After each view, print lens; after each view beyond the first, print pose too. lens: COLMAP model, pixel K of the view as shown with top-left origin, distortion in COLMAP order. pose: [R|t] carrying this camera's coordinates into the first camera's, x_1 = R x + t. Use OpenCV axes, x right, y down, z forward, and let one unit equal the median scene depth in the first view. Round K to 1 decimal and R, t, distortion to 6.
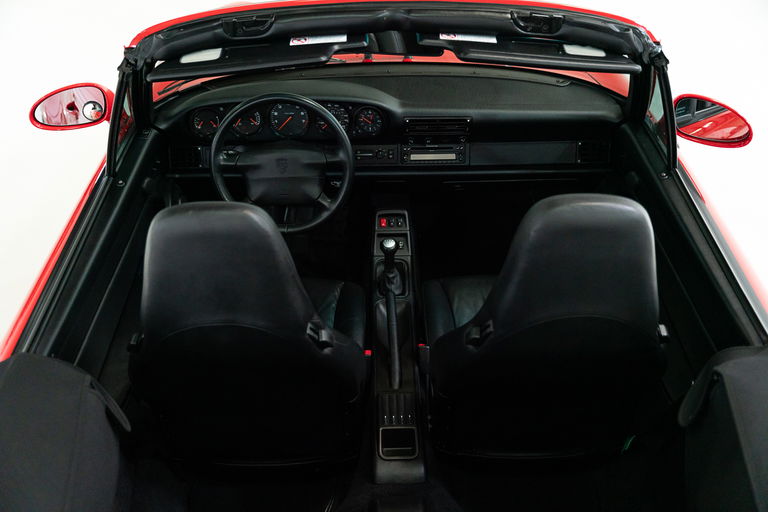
lens RADIAL K [[749.0, 0, 368.5], [0, 749.0, 256.2], [0, 0, 1]] dist [0.011146, 0.000000]
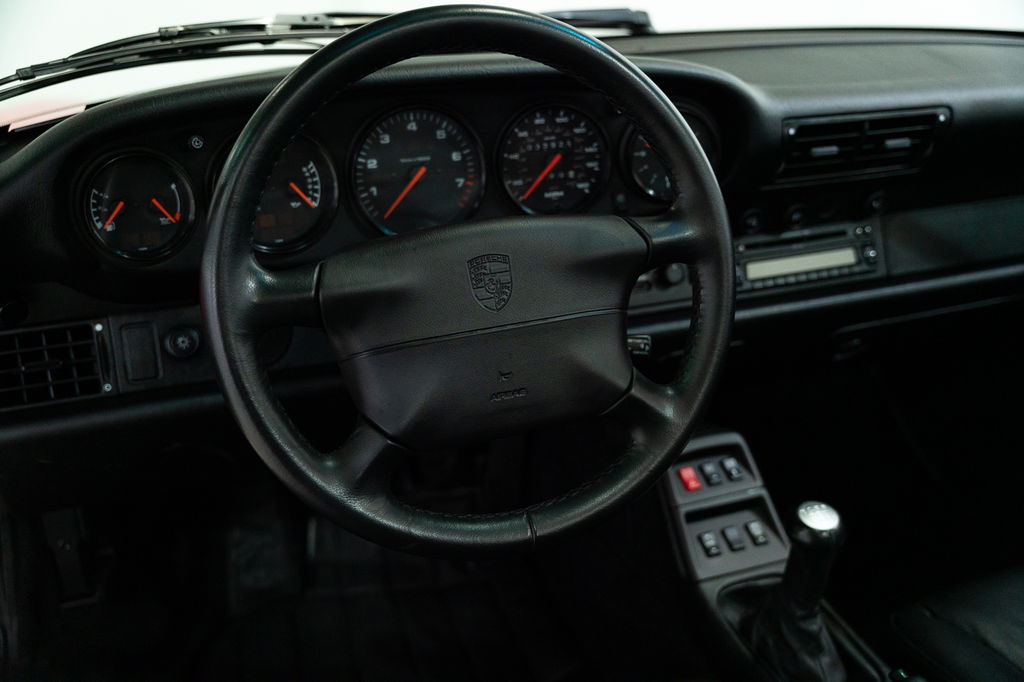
lens RADIAL K [[998.7, 0, 513.4], [0, 998.7, 338.0], [0, 0, 1]] dist [0.011146, 0.000000]
pose [[0.940309, -0.132112, 0.313631, -0.219080], [0.211926, 0.948390, -0.235888, -0.017548], [-0.266281, 0.288274, 0.919778, 0.675280]]
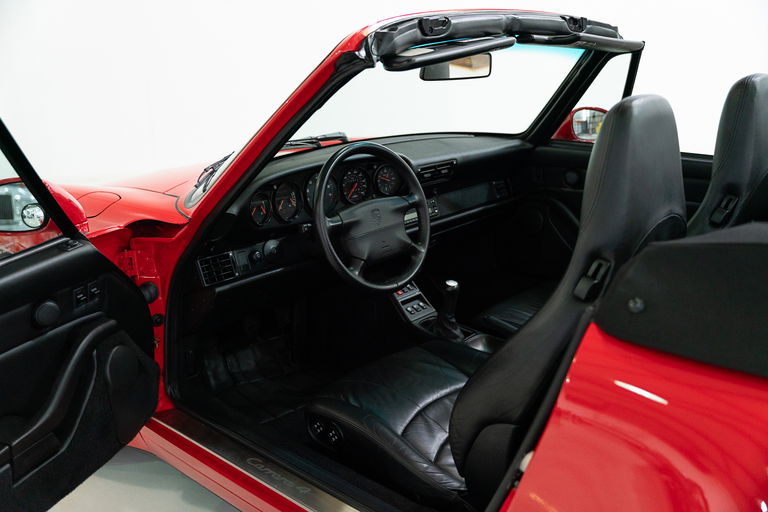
lens RADIAL K [[749.0, 0, 383.7], [0, 749.0, 258.2], [0, 0, 1]] dist [0.011146, 0.000000]
pose [[0.679526, -0.211388, 0.702538, -0.774209], [0.453322, 0.873894, -0.175525, 0.093292], [-0.576840, 0.437750, 0.689660, 0.366044]]
